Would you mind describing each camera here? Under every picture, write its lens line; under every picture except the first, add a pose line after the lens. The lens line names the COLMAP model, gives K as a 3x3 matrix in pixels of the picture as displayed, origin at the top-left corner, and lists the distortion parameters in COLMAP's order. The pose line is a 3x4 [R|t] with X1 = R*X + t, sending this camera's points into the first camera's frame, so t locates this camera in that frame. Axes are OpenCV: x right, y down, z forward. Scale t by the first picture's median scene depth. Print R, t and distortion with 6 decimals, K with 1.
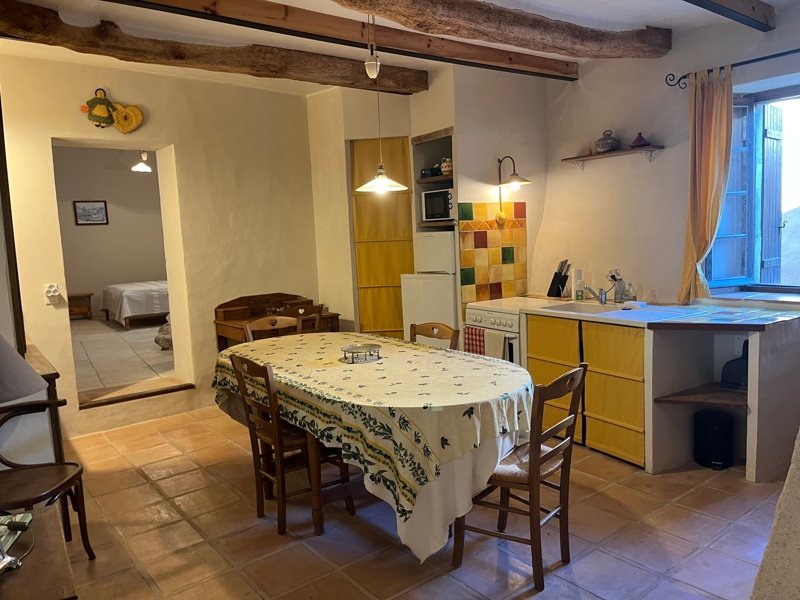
lens RADIAL K [[612.0, 0, 400.3], [0, 612.0, 299.6], [0, 0, 1]] dist [0.109677, -0.141225]
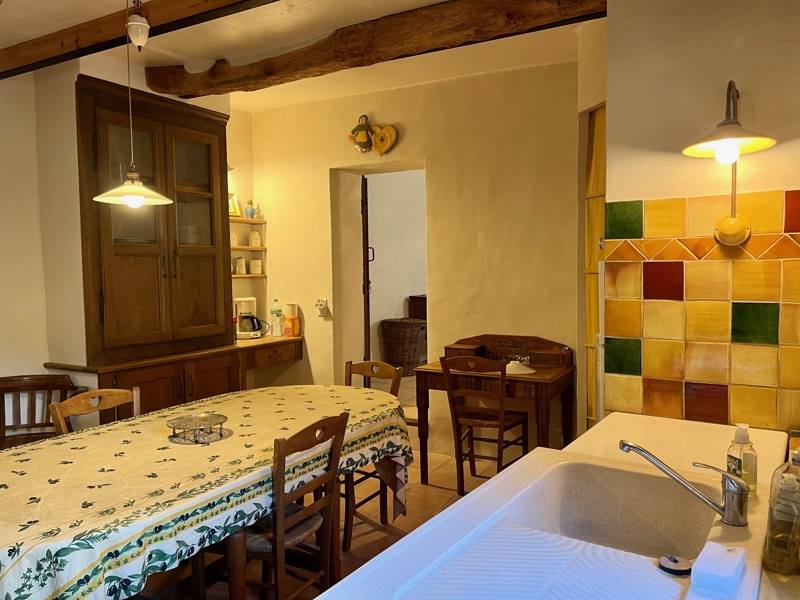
lens RADIAL K [[612.0, 0, 400.3], [0, 612.0, 299.6], [0, 0, 1]] dist [0.109677, -0.141225]
pose [[0.372708, 0.086941, -0.923867, 0.494972], [-0.106163, 0.993059, 0.050624, -0.088522], [0.921856, 0.079213, 0.379352, 0.665301]]
